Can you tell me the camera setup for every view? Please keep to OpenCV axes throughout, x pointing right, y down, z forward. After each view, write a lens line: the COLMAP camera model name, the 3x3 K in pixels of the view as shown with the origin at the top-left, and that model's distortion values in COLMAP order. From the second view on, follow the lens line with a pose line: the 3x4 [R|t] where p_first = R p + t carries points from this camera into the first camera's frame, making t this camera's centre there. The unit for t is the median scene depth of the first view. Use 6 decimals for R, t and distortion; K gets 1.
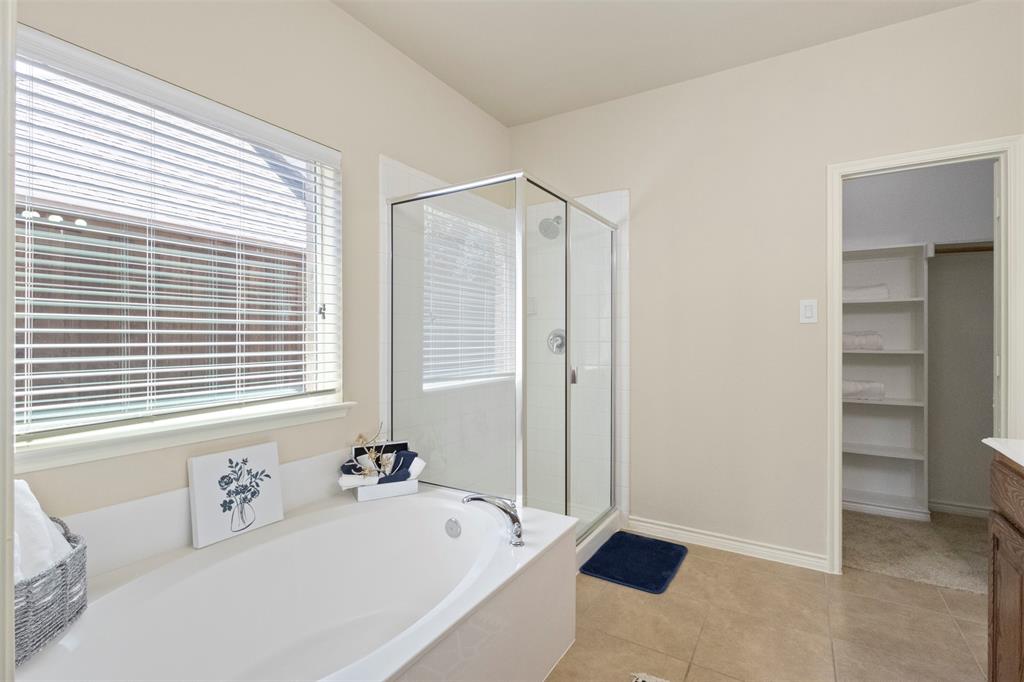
lens RADIAL K [[474.2, 0, 514.1], [0, 474.2, 338.5], [0, 0, 1]] dist [0.010671, 0.000605]
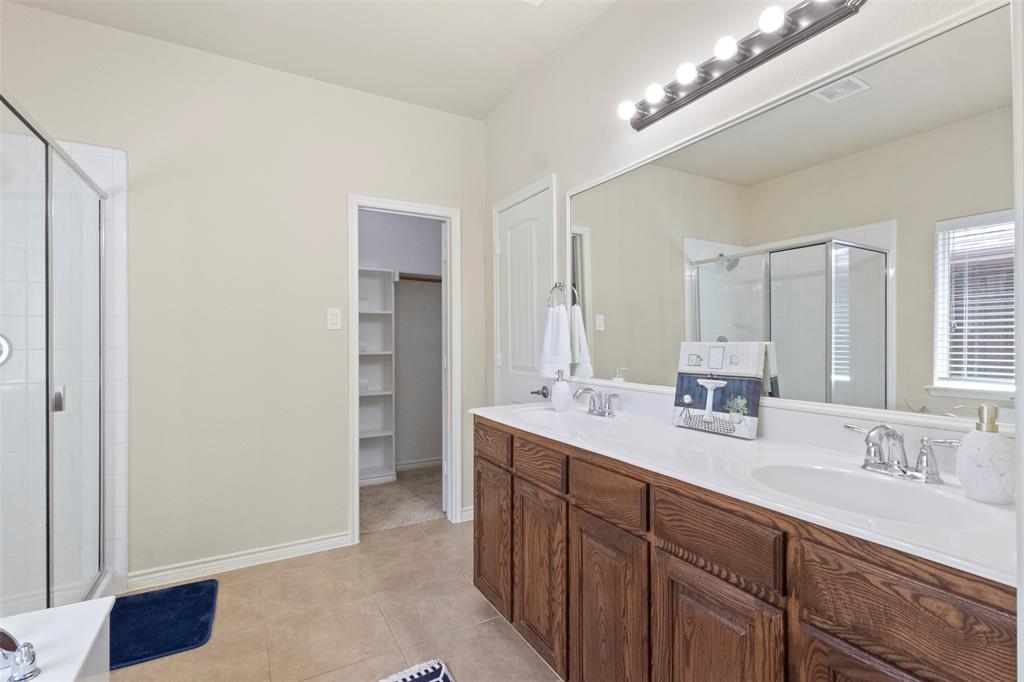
lens RADIAL K [[474.2, 0, 512.0], [0, 474.2, 340.9], [0, 0, 1]] dist [0.010671, 0.000605]
pose [[0.497618, -0.002560, 0.867393, -0.145546], [0.004334, 0.999990, 0.000464, -0.004138], [-0.867386, 0.003528, 0.497624, 0.082638]]
